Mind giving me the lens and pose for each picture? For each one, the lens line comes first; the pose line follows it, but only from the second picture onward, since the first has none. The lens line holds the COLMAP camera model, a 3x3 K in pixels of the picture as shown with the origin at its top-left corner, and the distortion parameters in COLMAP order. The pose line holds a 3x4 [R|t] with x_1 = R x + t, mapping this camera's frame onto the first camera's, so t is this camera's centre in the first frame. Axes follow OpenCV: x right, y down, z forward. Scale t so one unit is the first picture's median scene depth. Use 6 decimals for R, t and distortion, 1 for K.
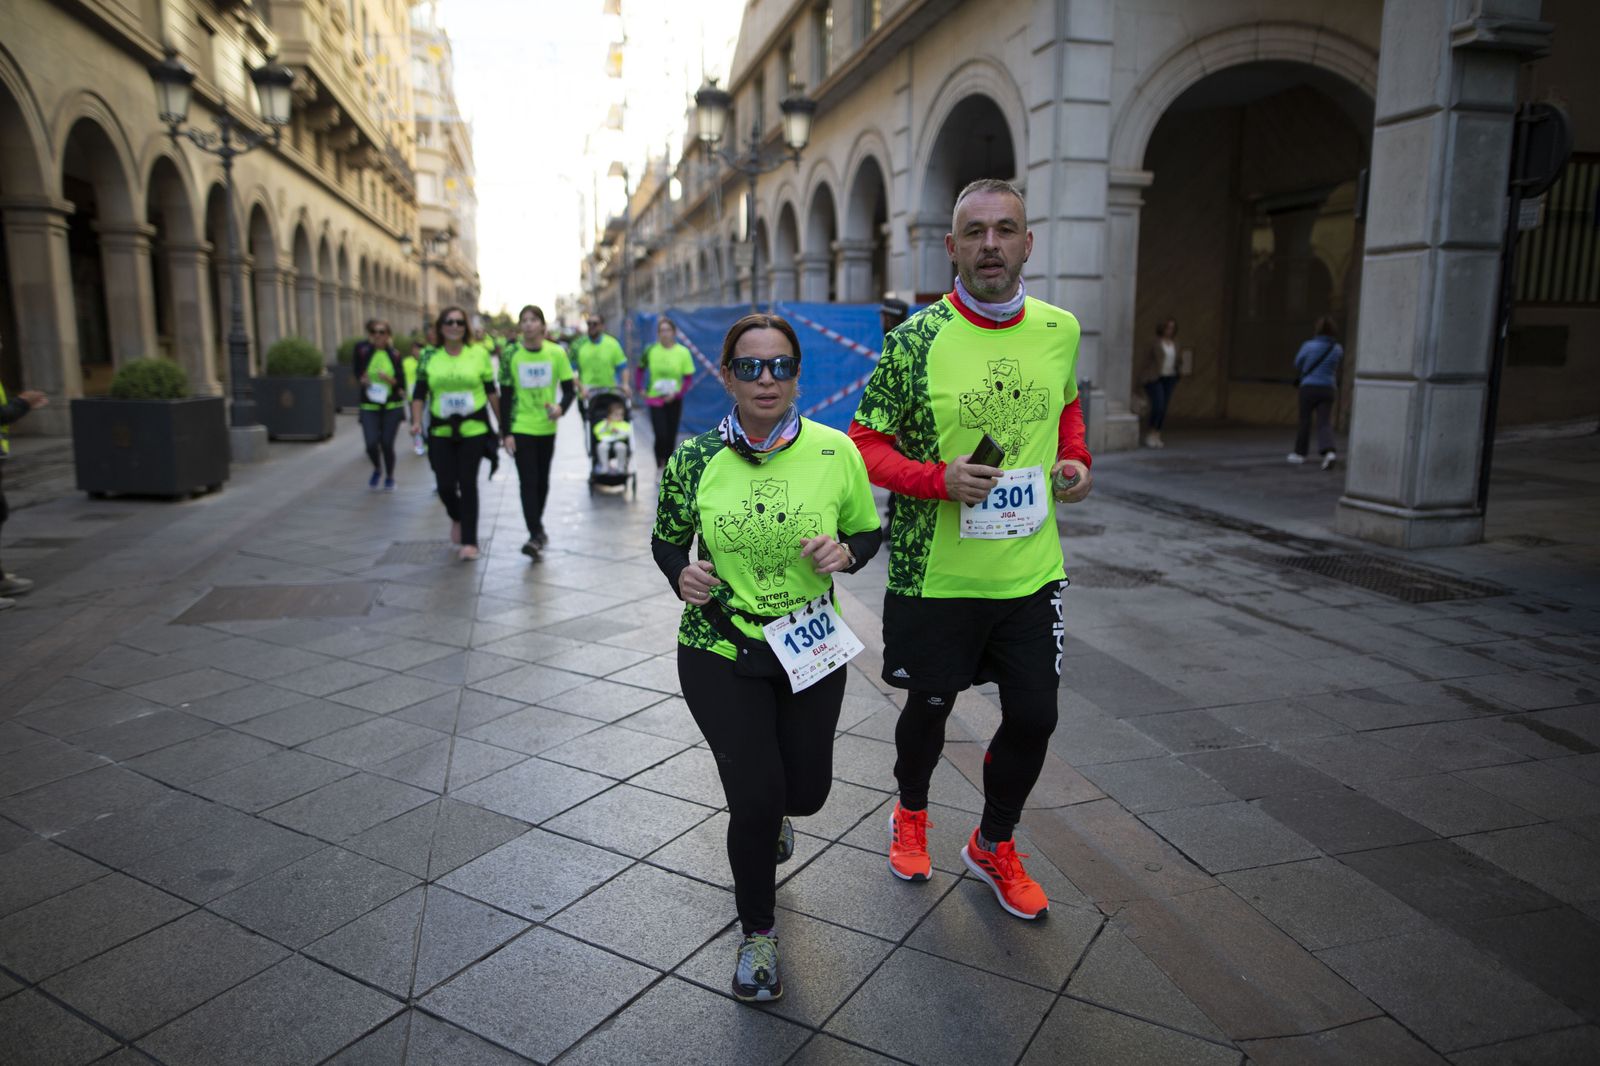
lens RADIAL K [[1109.7, 0, 798.3], [0, 1109.7, 570.0], [0, 0, 1]] dist [-0.005651, 0.001383]
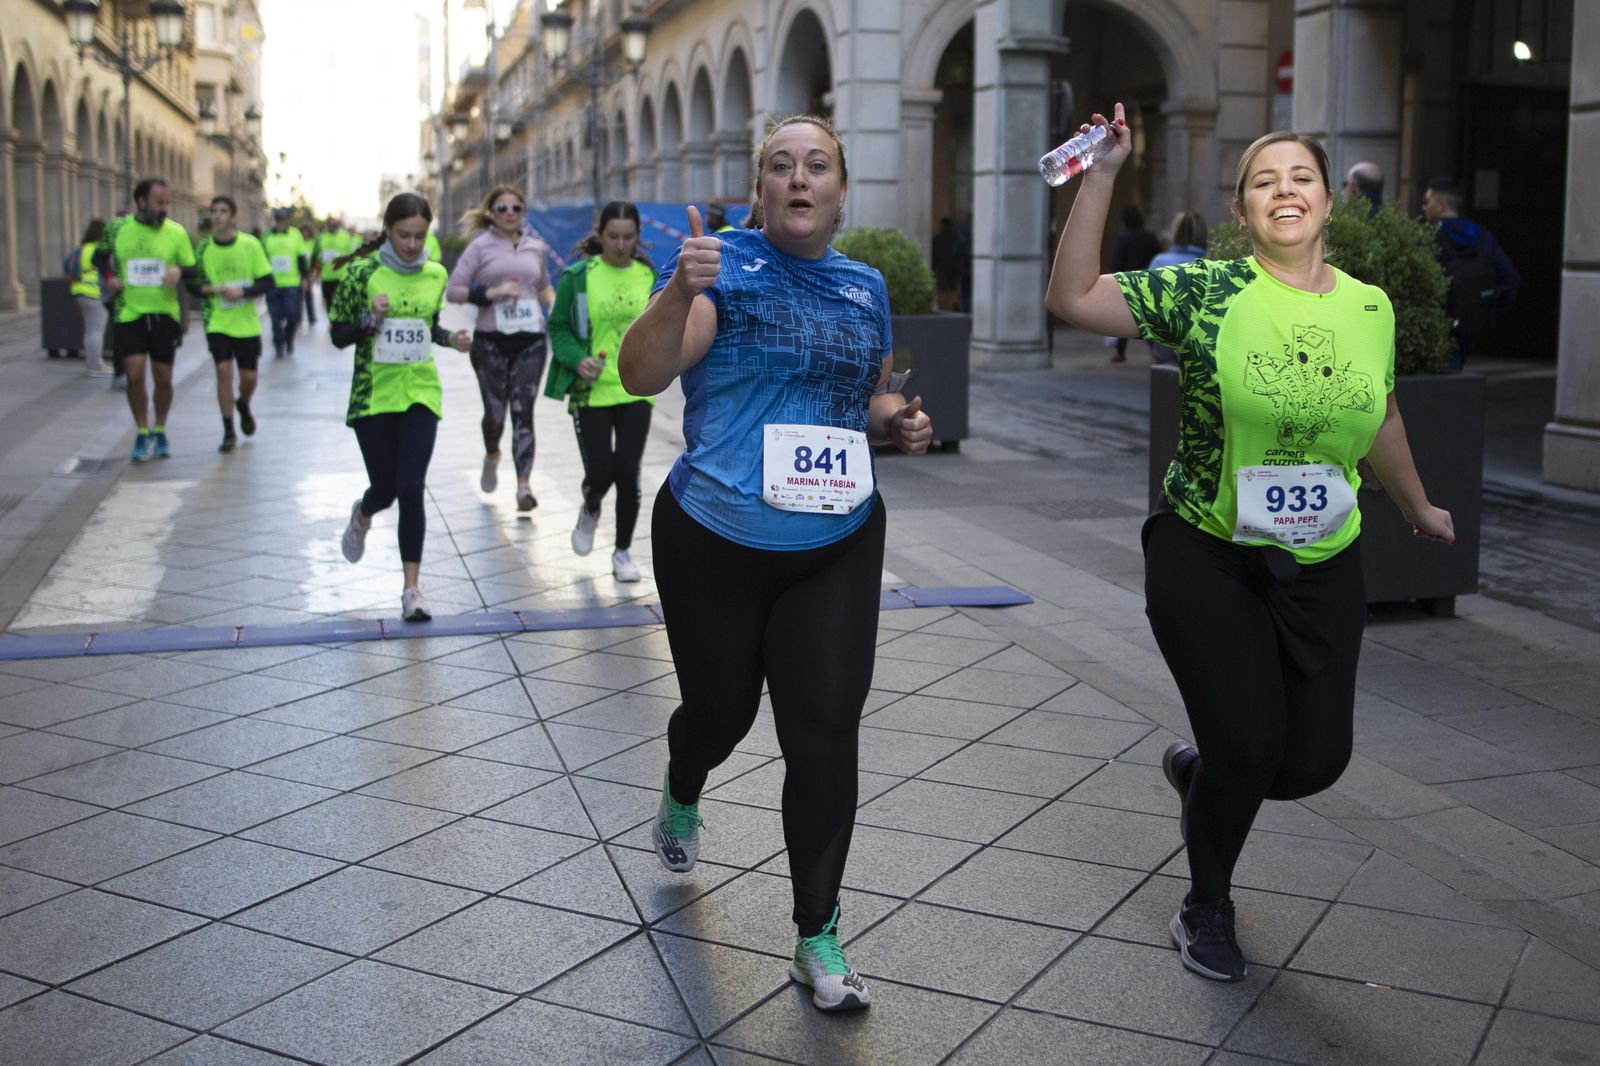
lens RADIAL K [[1816.3, 0, 800.0], [0, 1816.3, 533.0], [0, 0, 1]] dist [0.010616, -0.021019]
pose [[0.999883, 0.000526, 0.015255, 0.068942], [0.000227, 0.998783, -0.049311, 0.088493], [-0.015262, 0.049309, 0.998667, -0.397397]]
